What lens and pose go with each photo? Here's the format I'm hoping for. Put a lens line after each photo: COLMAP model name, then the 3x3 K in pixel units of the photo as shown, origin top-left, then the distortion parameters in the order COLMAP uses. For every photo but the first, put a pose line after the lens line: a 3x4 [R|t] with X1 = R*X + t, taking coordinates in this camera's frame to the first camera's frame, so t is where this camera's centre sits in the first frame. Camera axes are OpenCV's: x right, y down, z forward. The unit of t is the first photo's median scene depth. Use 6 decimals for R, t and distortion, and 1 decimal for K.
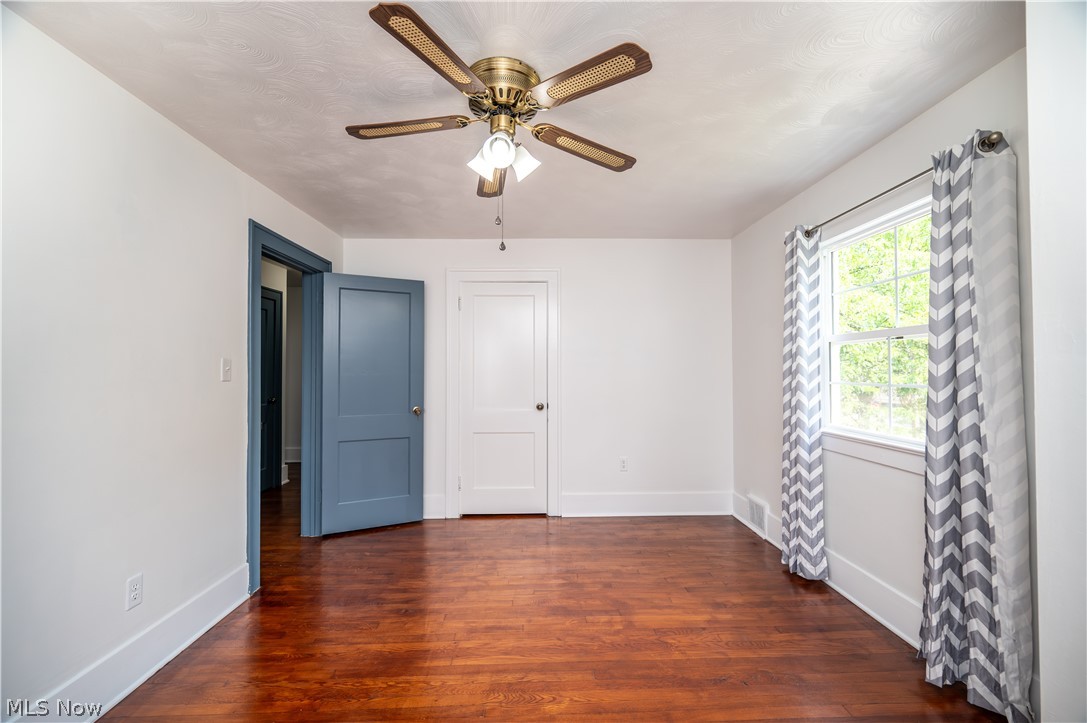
lens RADIAL K [[429.9, 0, 545.5], [0, 429.9, 365.7], [0, 0, 1]] dist [-0.003111, 0.000985]
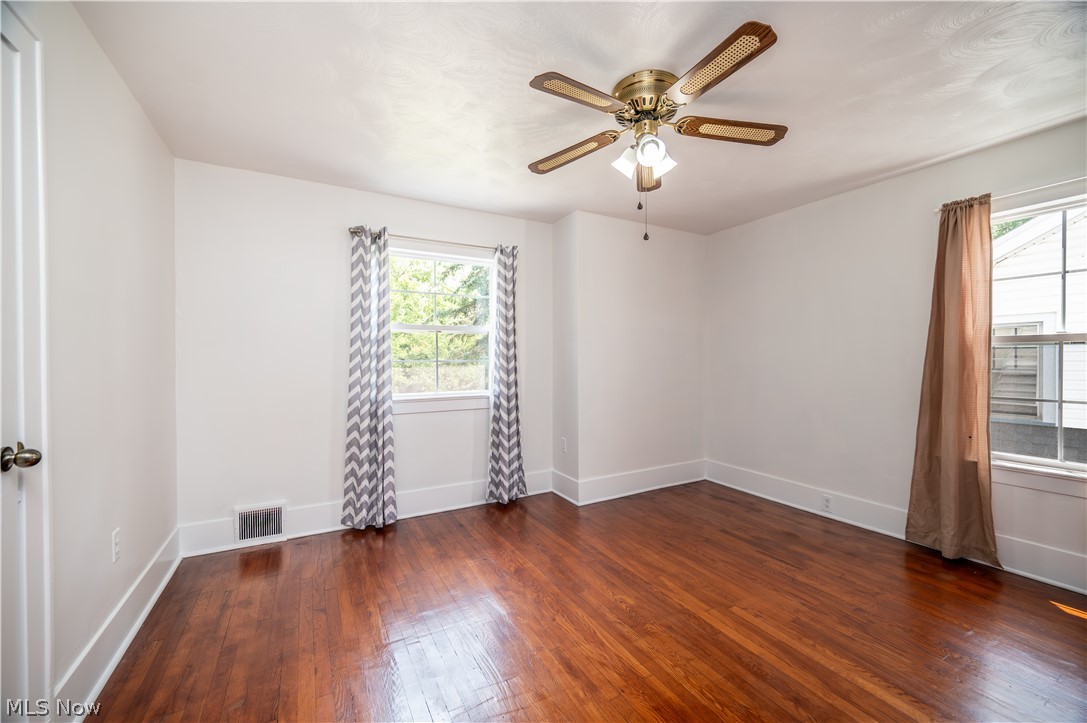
lens RADIAL K [[429.9, 0, 553.0], [0, 429.9, 357.3], [0, 0, 1]] dist [-0.003111, 0.000985]
pose [[-0.479200, 0.005523, 0.877689, -0.846859], [-0.006313, 0.999933, -0.009739, 0.053916], [-0.877683, -0.010208, -0.479132, 1.514266]]
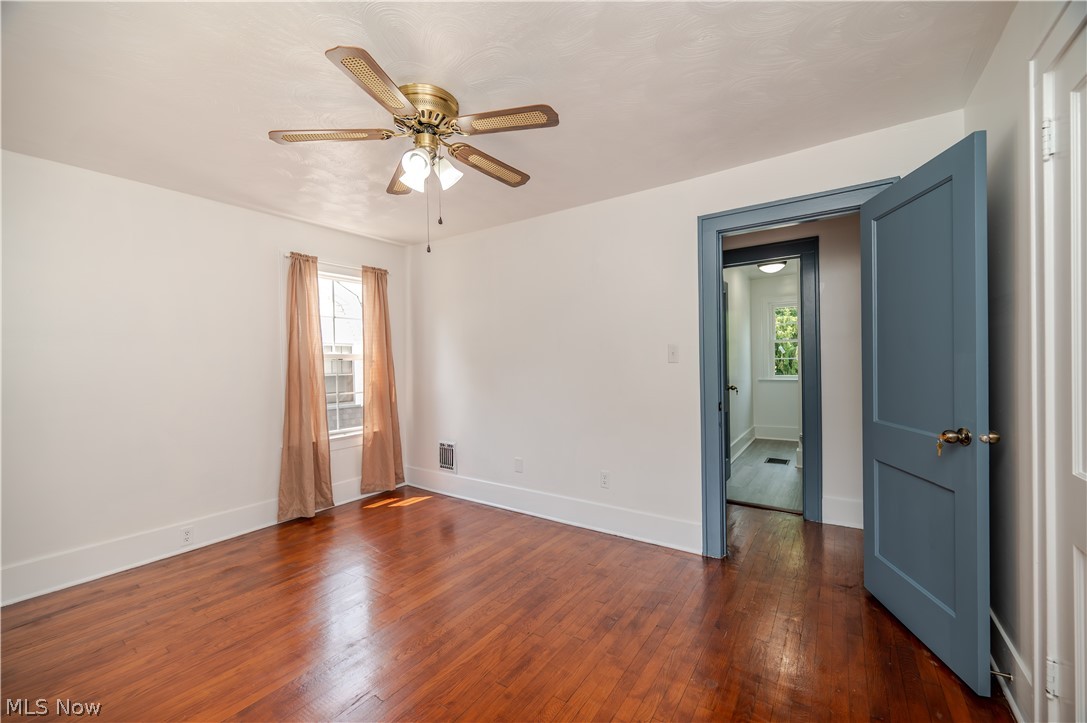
lens RADIAL K [[429.9, 0, 536.8], [0, 429.9, 362.9], [0, 0, 1]] dist [-0.003111, 0.000985]
pose [[-0.593301, 0.018106, -0.804777, 0.564888], [0.026469, 0.999645, 0.002977, 0.028514], [0.804545, -0.019535, -0.593570, 1.638784]]
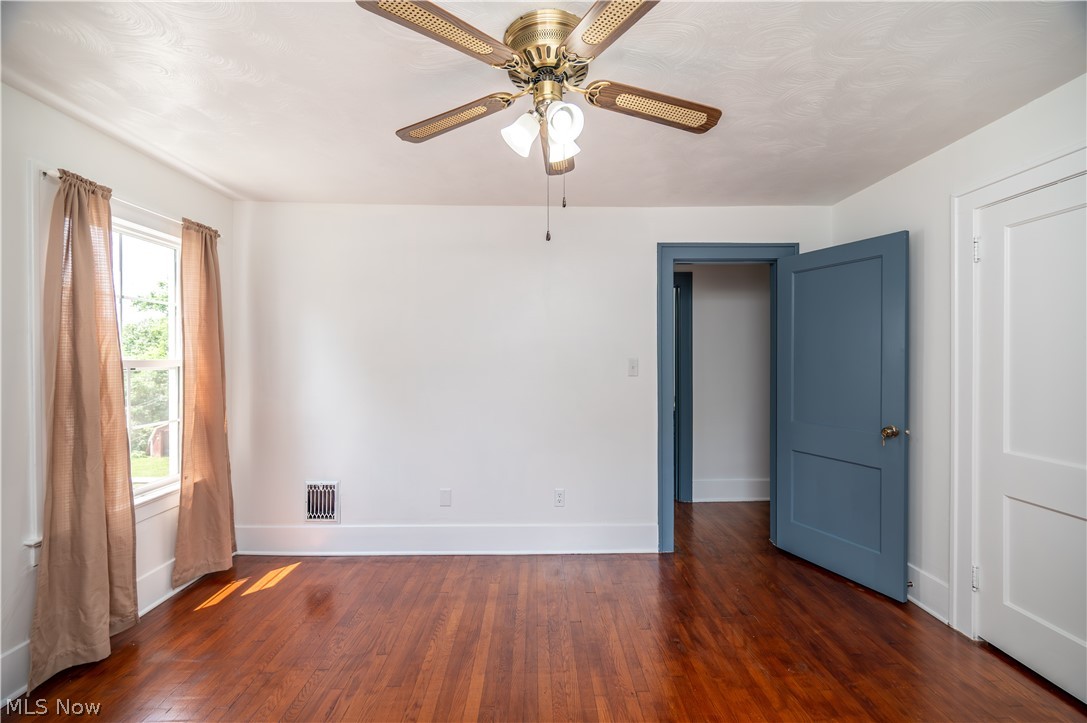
lens RADIAL K [[429.9, 0, 546.3], [0, 429.9, 357.0], [0, 0, 1]] dist [-0.003111, 0.000985]
pose [[-0.014899, 0.000346, -0.999889, 0.657955], [0.011124, 0.999938, 0.000181, -0.025918], [0.999827, -0.011120, -0.014902, 0.866771]]
